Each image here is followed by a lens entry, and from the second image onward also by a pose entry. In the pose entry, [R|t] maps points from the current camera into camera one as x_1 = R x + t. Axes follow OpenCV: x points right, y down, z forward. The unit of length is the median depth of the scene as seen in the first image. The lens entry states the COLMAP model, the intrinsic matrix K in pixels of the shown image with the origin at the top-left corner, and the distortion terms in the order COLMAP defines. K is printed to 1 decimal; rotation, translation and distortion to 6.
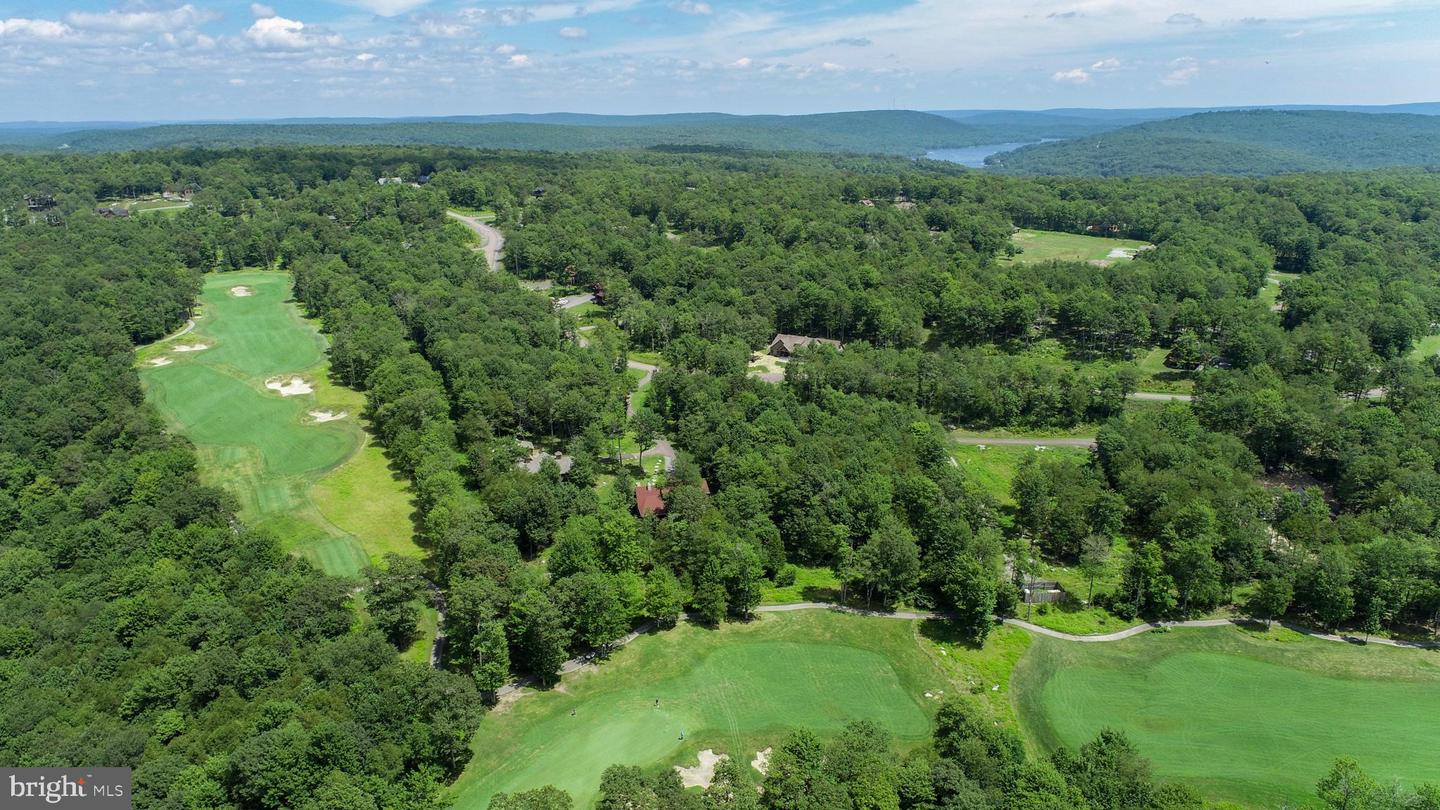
lens RADIAL K [[973.0, 0, 719.2], [0, 973.0, 400.2], [0, 0, 1]] dist [-0.014502, 0.008667]
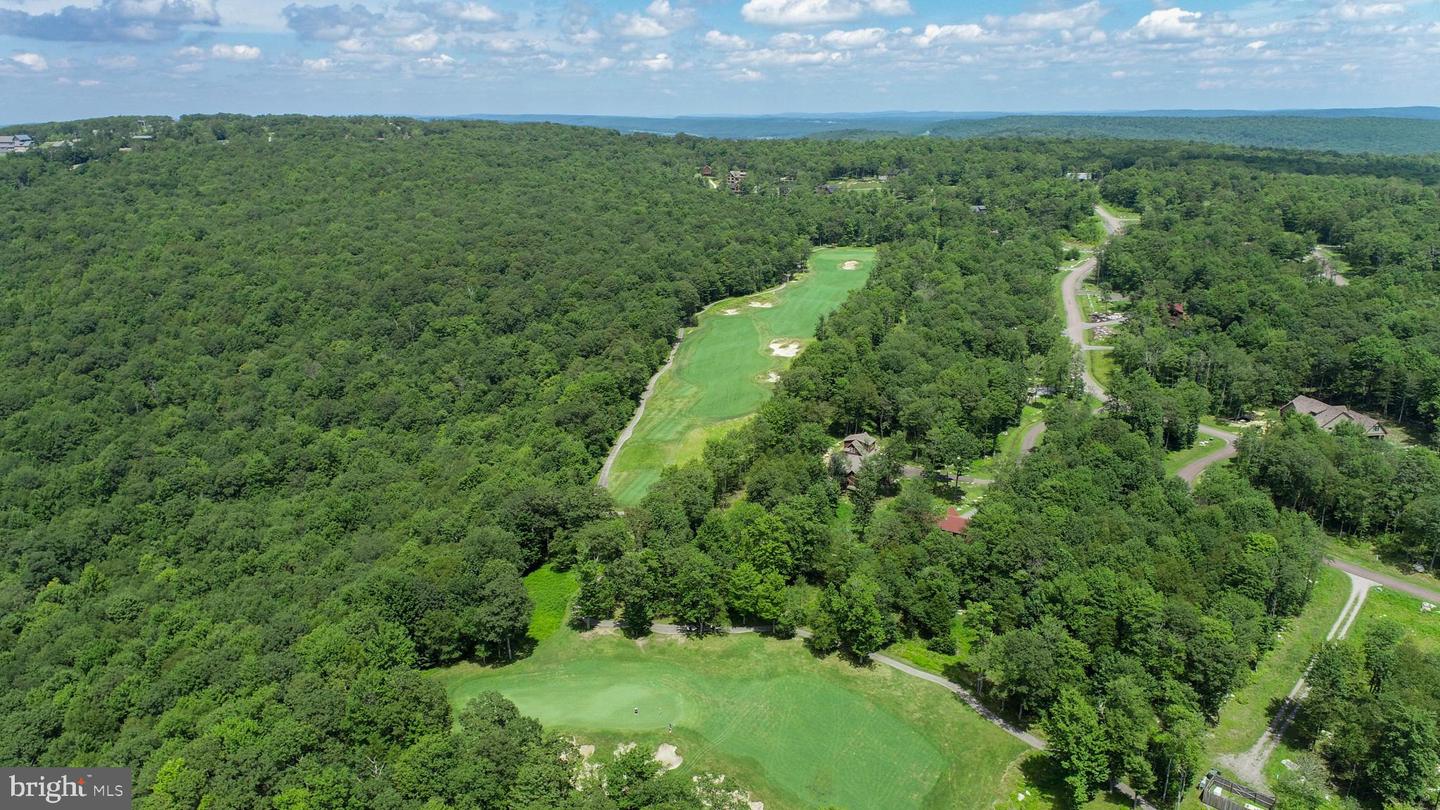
lens RADIAL K [[973.0, 0, 720.0], [0, 973.0, 402.8], [0, 0, 1]] dist [-0.014502, 0.008667]
pose [[0.688173, 0.211904, -0.693912, 0.387163], [-0.204791, 0.974242, 0.094413, -0.055524], [0.696045, 0.077134, 0.713843, 0.171110]]
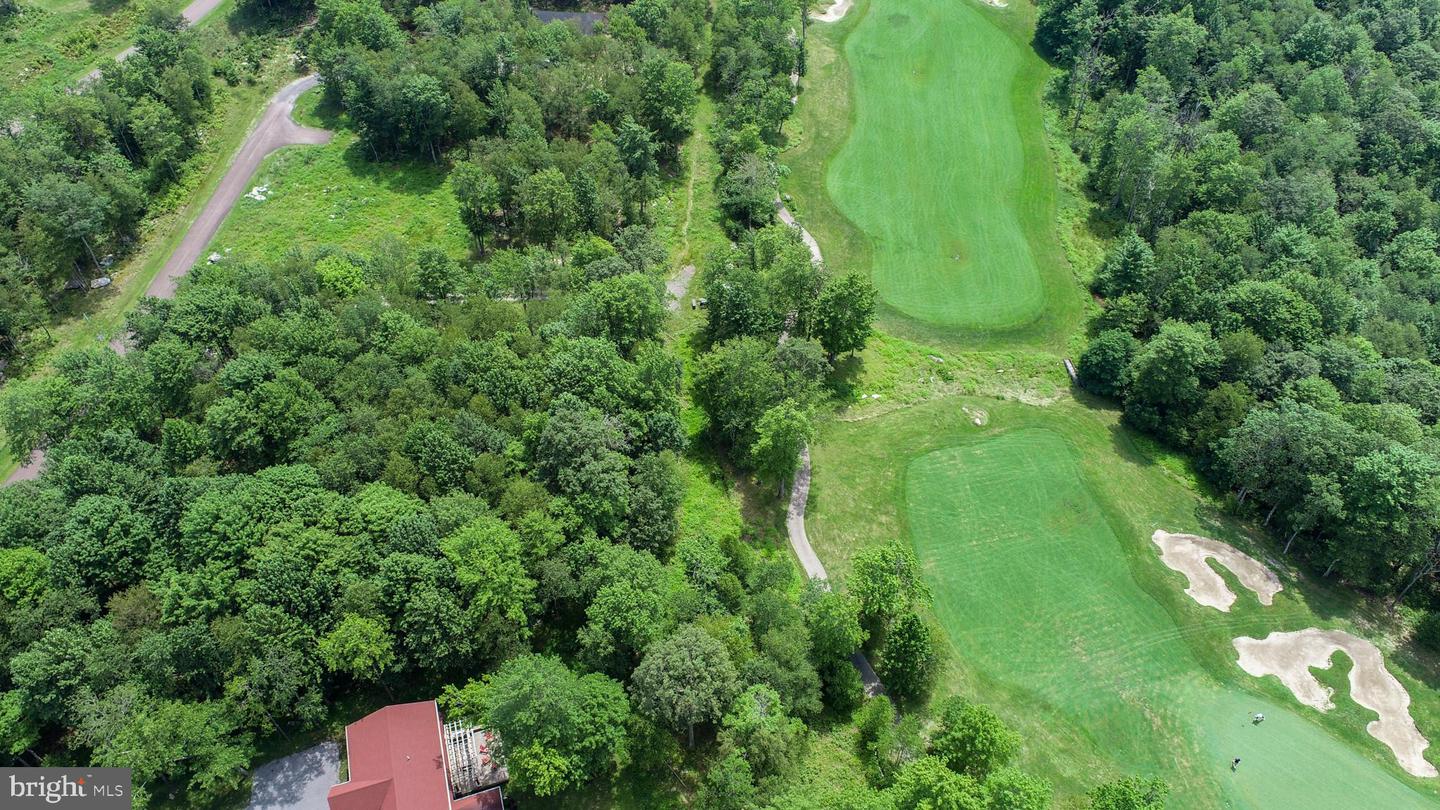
lens RADIAL K [[973.0, 0, 719.5], [0, 973.0, 402.4], [0, 0, 1]] dist [-0.014502, 0.008667]
pose [[-0.092609, -0.727664, 0.679654, -0.181993], [0.303955, 0.629345, 0.715218, -0.208385], [-0.948174, 0.272820, 0.162894, 0.708932]]
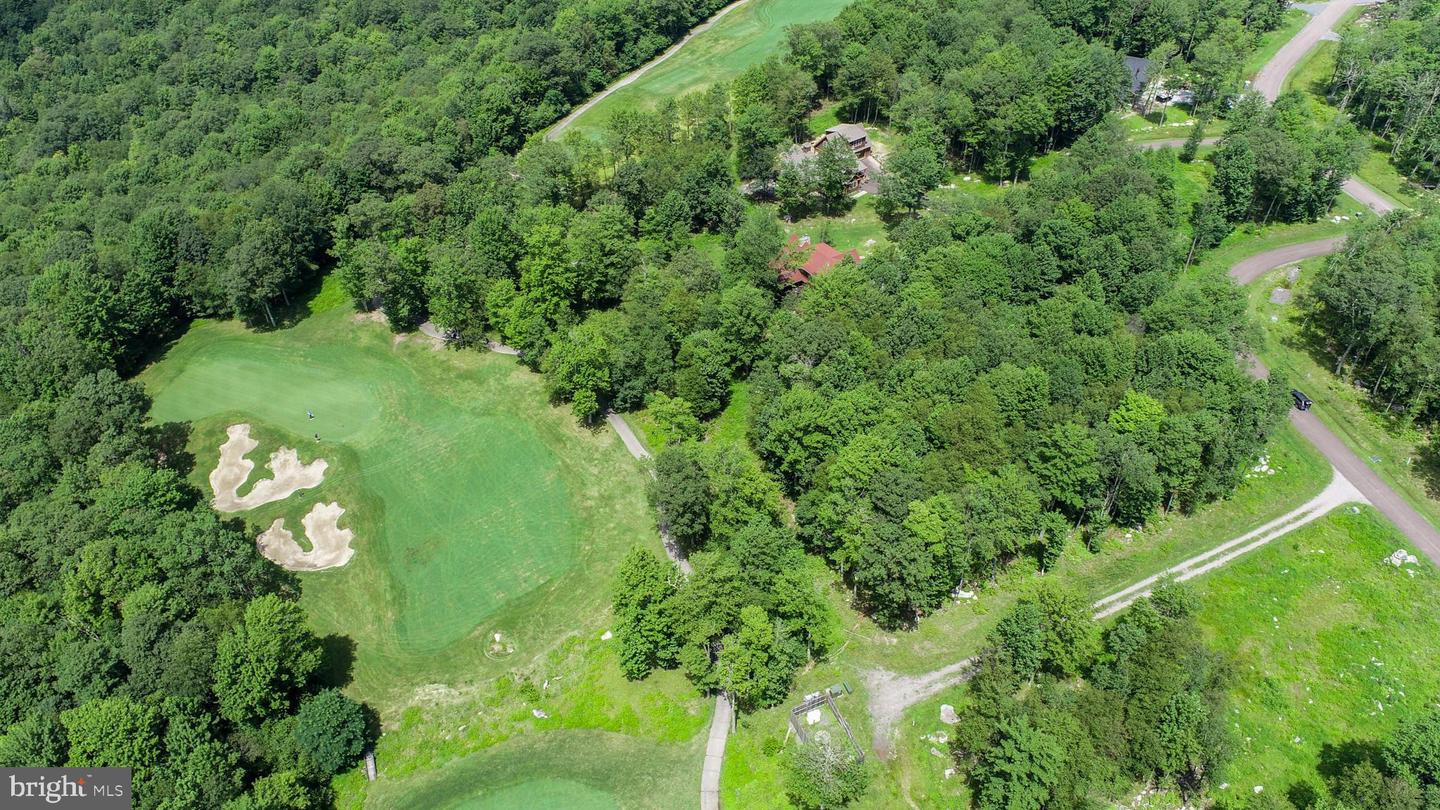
lens RADIAL K [[973.0, 0, 719.4], [0, 973.0, 401.6], [0, 0, 1]] dist [-0.014502, 0.008667]
pose [[0.357643, 0.594059, -0.720545, 0.455537], [-0.260477, 0.804415, 0.533918, -0.170967], [0.896796, -0.003267, 0.442433, 0.554246]]
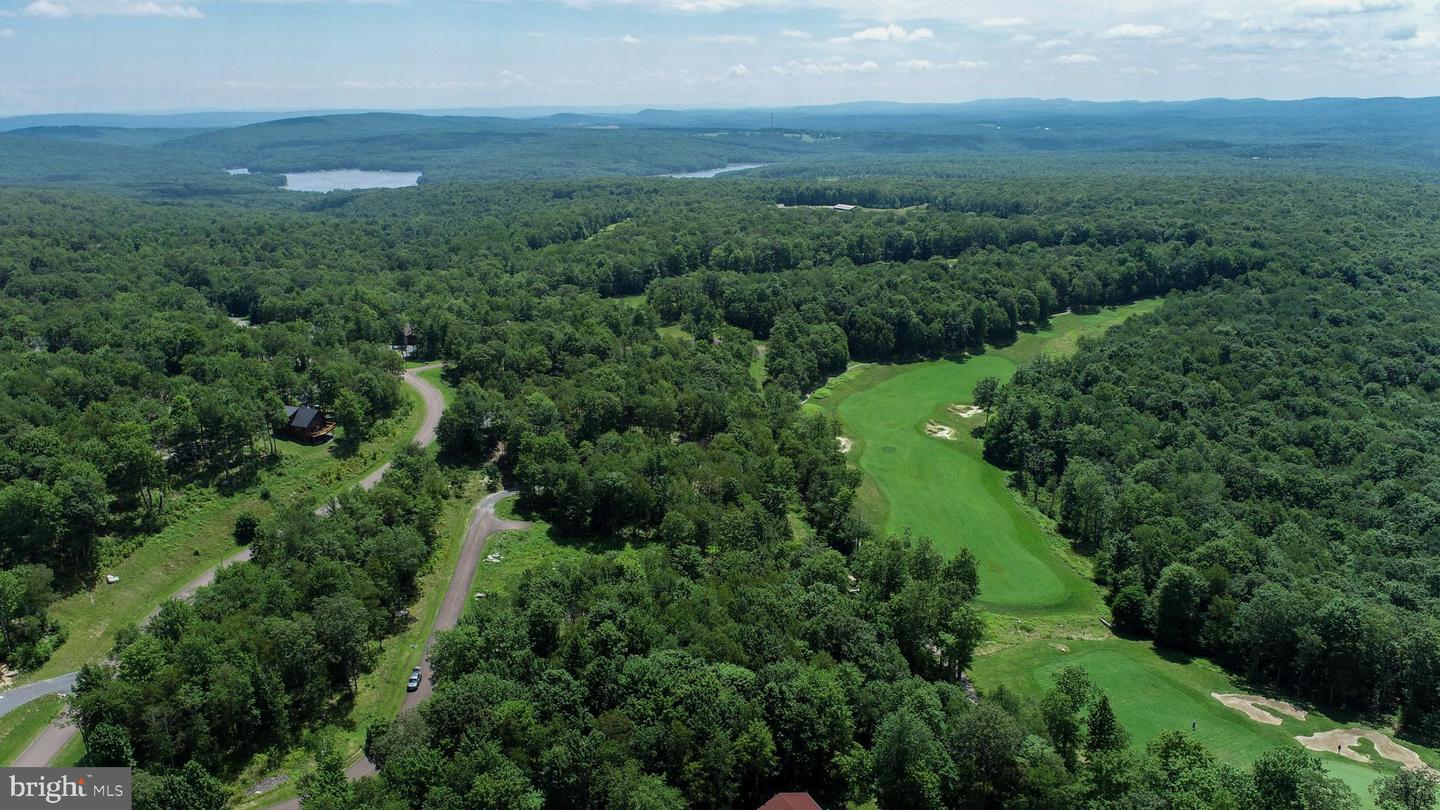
lens RADIAL K [[973.0, 0, 721.3], [0, 973.0, 406.2], [0, 0, 1]] dist [-0.014502, 0.008667]
pose [[-0.251742, -0.271483, 0.928937, -0.410028], [0.292830, 0.893489, 0.340480, -0.276947], [-0.922430, 0.357734, -0.145430, 0.939287]]
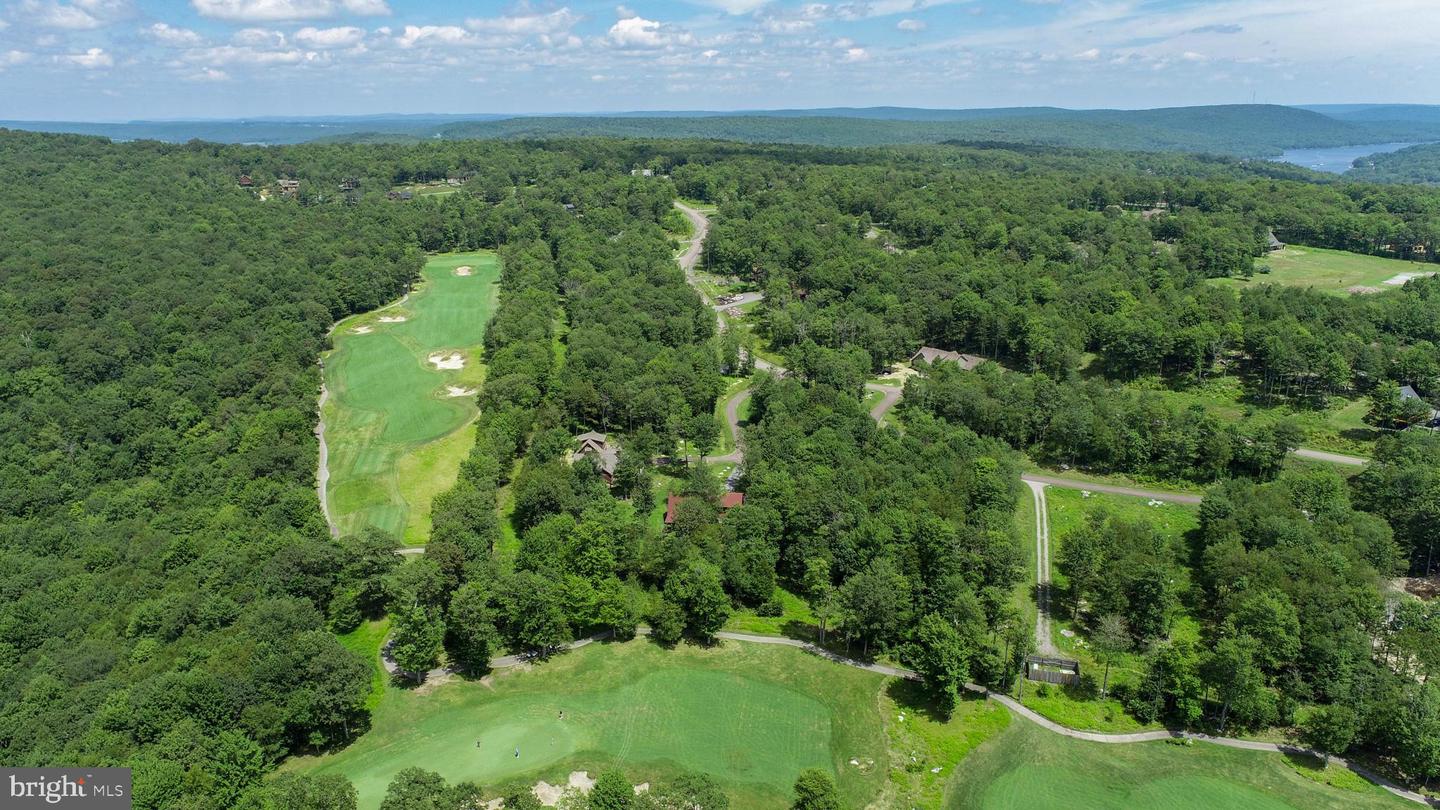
lens RADIAL K [[973.0, 0, 718.3], [0, 973.0, 402.2], [0, 0, 1]] dist [-0.014502, 0.008667]
pose [[0.947991, 0.092186, -0.304656, 0.226062], [-0.089877, 0.995718, 0.021627, -0.024025], [0.305345, 0.006879, 0.952217, 0.069620]]
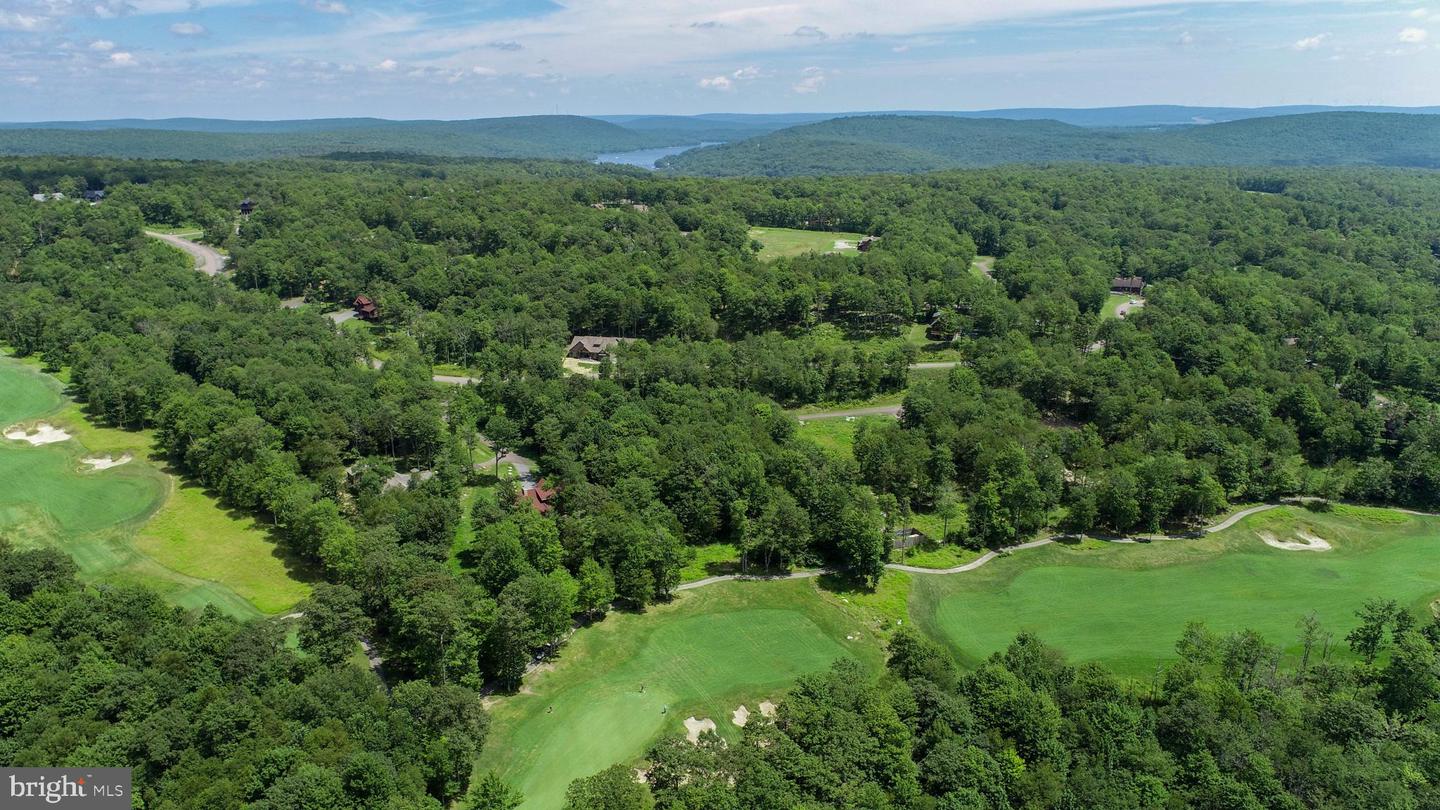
lens RADIAL K [[973.0, 0, 717.6], [0, 973.0, 399.2], [0, 0, 1]] dist [-0.014502, 0.008667]
pose [[0.944557, -0.090163, 0.315725, -0.173057], [0.091927, 0.995722, 0.009336, 0.002650], [-0.315216, 0.020205, 0.948805, -0.017102]]
